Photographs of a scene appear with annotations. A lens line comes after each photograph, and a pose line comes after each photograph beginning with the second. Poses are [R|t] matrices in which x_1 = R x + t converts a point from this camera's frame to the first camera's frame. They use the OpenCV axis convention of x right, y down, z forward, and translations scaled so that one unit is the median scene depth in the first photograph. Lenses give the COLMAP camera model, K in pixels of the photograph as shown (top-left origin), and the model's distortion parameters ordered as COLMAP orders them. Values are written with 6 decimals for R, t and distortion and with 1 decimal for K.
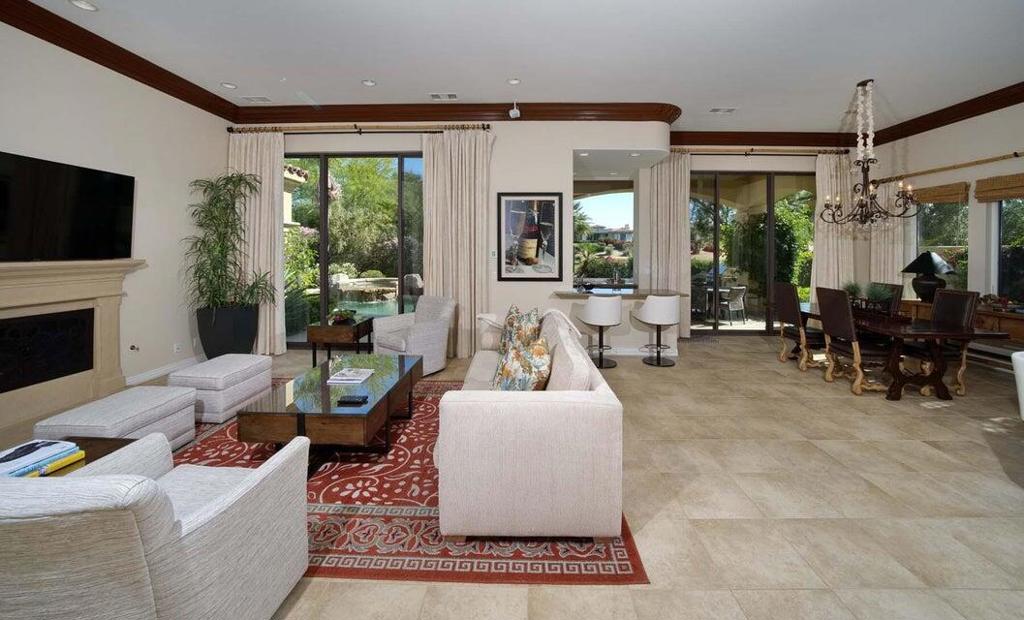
lens RADIAL K [[385.1, 0, 512.8], [0, 385.1, 247.1], [0, 0, 1]] dist [-0.015520, 0.000139]
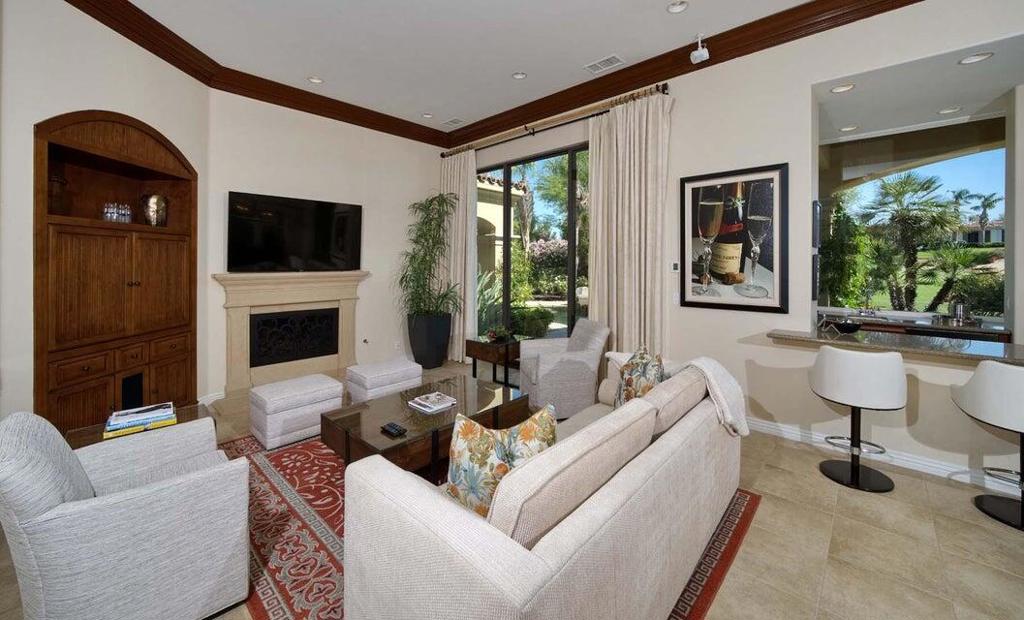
lens RADIAL K [[415.9, 0, 518.5], [0, 415.9, 261.3], [0, 0, 1]] dist [-0.002143, -0.000795]
pose [[0.748329, -0.007549, -0.663284, 0.241962], [0.012216, 0.999923, 0.002402, 0.002144], [0.663215, -0.009900, 0.748364, 0.246992]]
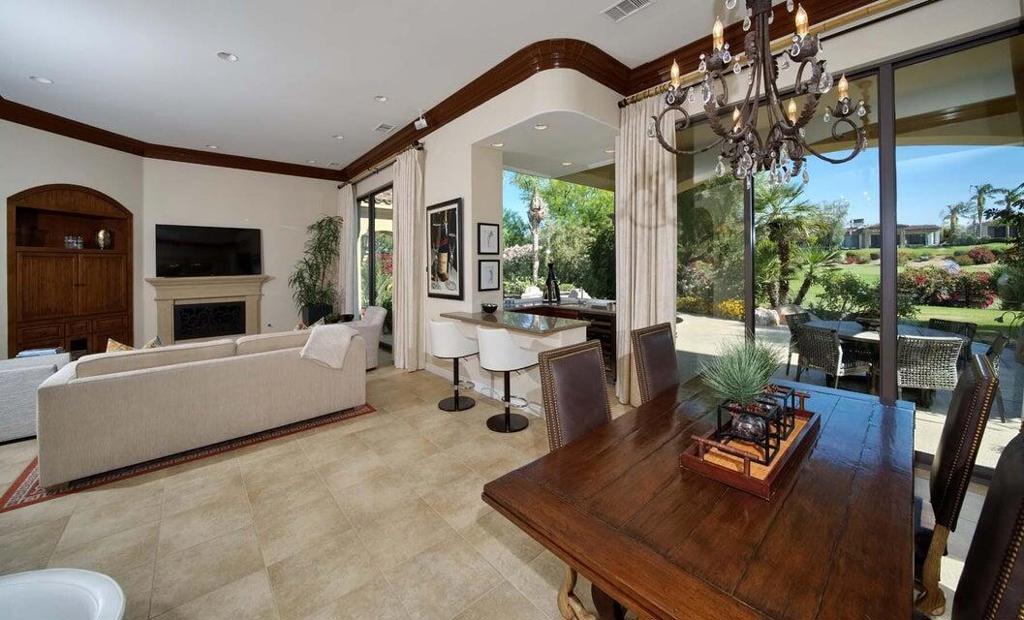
lens RADIAL K [[385.1, 0, 503.1], [0, 385.1, 262.8], [0, 0, 1]] dist [-0.015520, 0.000139]
pose [[0.673898, -0.022798, -0.738473, 0.827718], [0.028890, 0.999572, -0.004495, 0.011063], [0.738260, -0.018305, 0.674268, 0.484517]]
